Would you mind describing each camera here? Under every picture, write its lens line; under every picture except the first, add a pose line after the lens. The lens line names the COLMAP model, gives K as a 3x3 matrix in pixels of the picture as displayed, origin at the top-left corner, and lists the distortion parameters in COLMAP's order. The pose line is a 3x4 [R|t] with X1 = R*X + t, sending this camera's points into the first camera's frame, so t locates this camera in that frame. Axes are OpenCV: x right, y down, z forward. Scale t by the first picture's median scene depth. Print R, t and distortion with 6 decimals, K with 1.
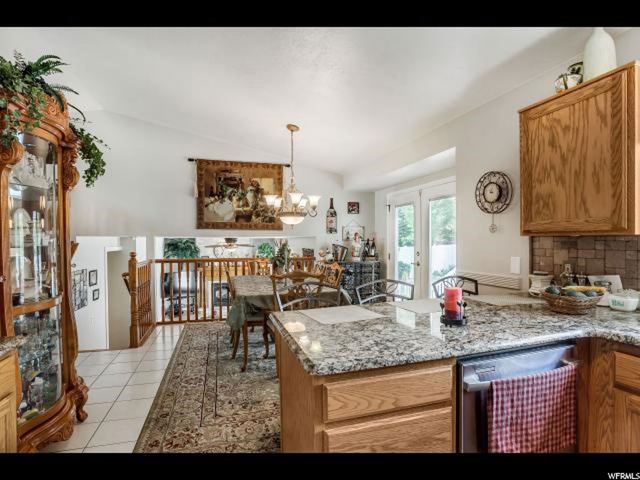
lens RADIAL K [[347.0, 0, 319.6], [0, 347.0, 253.2], [0, 0, 1]] dist [-0.002803, -0.000348]
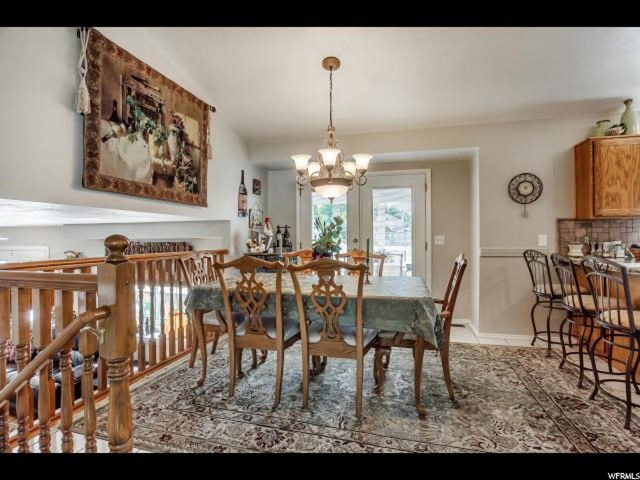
lens RADIAL K [[332.2, 0, 314.8], [0, 332.2, 236.2], [0, 0, 1]] dist [-0.003626, -0.000037]
pose [[0.510244, 0.003053, 0.860024, -0.548994], [0.036417, 0.999020, -0.025152, 0.008726], [-0.859258, 0.044153, 0.509633, 0.547536]]
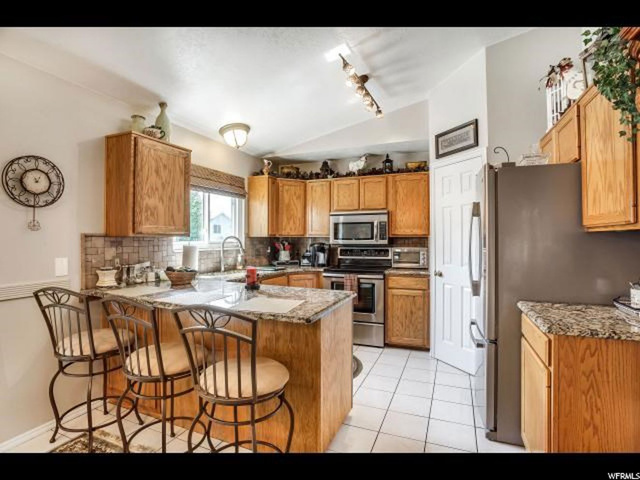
lens RADIAL K [[332.2, 0, 314.8], [0, 332.2, 236.2], [0, 0, 1]] dist [-0.003626, -0.000037]
pose [[-0.757849, 0.009906, 0.652354, -0.264822], [0.026816, 0.999513, 0.015975, -0.021438], [-0.651878, 0.029600, -0.757746, 0.605617]]
